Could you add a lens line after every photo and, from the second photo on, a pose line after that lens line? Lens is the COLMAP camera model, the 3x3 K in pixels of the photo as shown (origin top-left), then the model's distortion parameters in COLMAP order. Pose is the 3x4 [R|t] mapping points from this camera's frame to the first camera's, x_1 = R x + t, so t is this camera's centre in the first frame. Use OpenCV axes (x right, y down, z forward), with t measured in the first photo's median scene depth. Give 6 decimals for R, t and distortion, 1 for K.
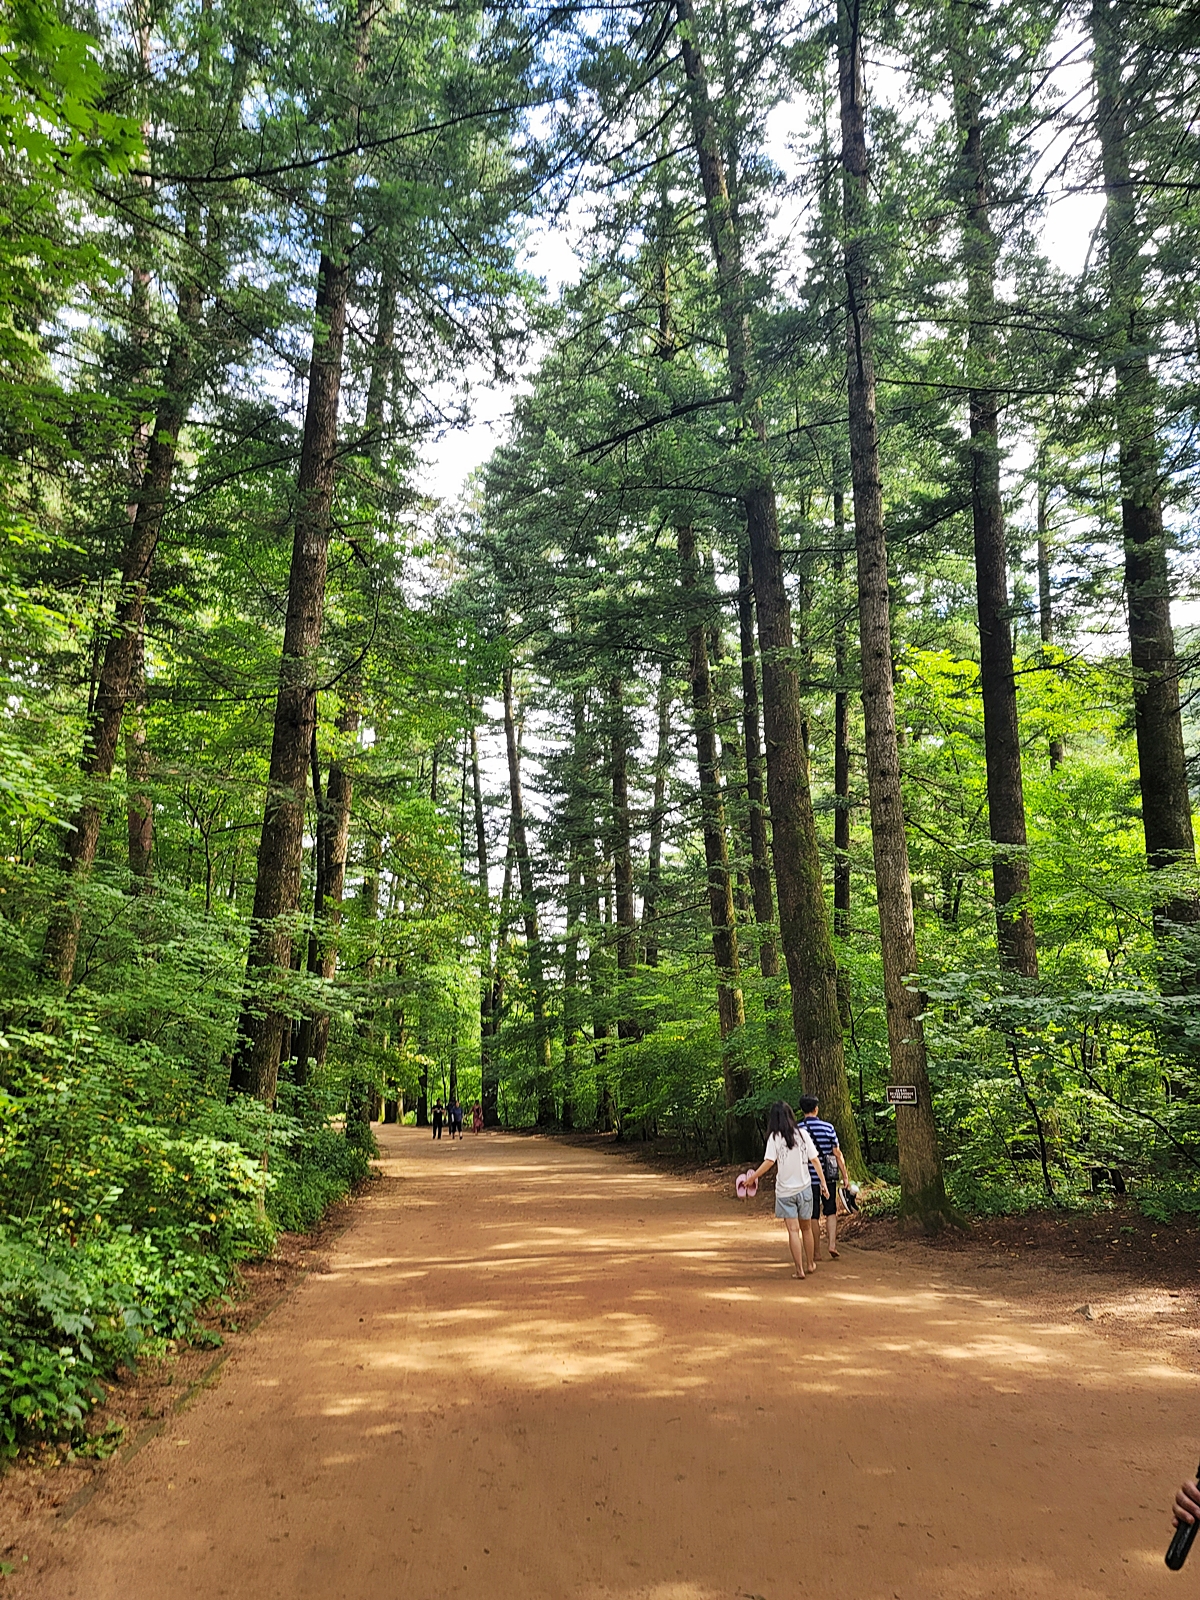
lens RADIAL K [[1167.3, 0, 600.0], [0, 1167.3, 800.0], [0, 0, 1]] dist [-0.001251, -0.000721]
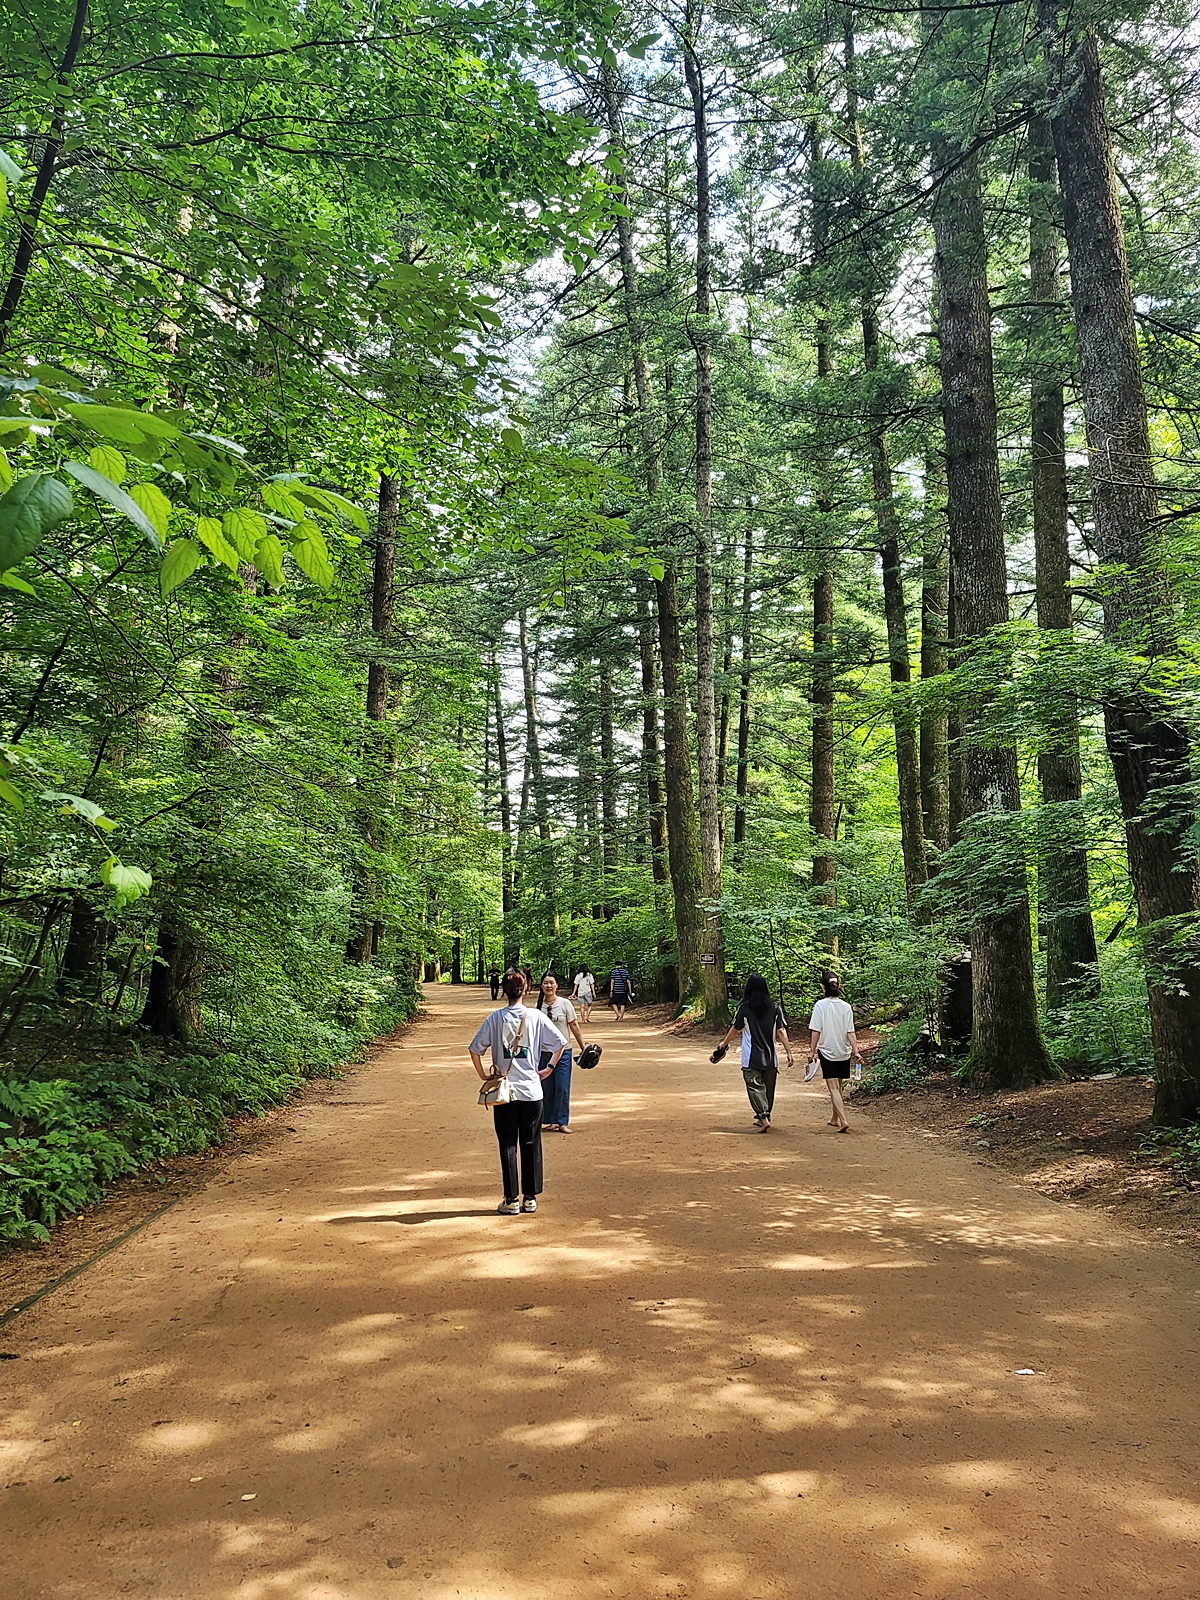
lens RADIAL K [[1167.3, 0, 600.0], [0, 1167.3, 800.0], [0, 0, 1]] dist [-0.001251, -0.000721]
pose [[0.999638, 0.000808, -0.026894, 0.029371], [0.002200, 0.993746, 0.111646, -0.045028], [0.026816, -0.111665, 0.993384, -0.177031]]
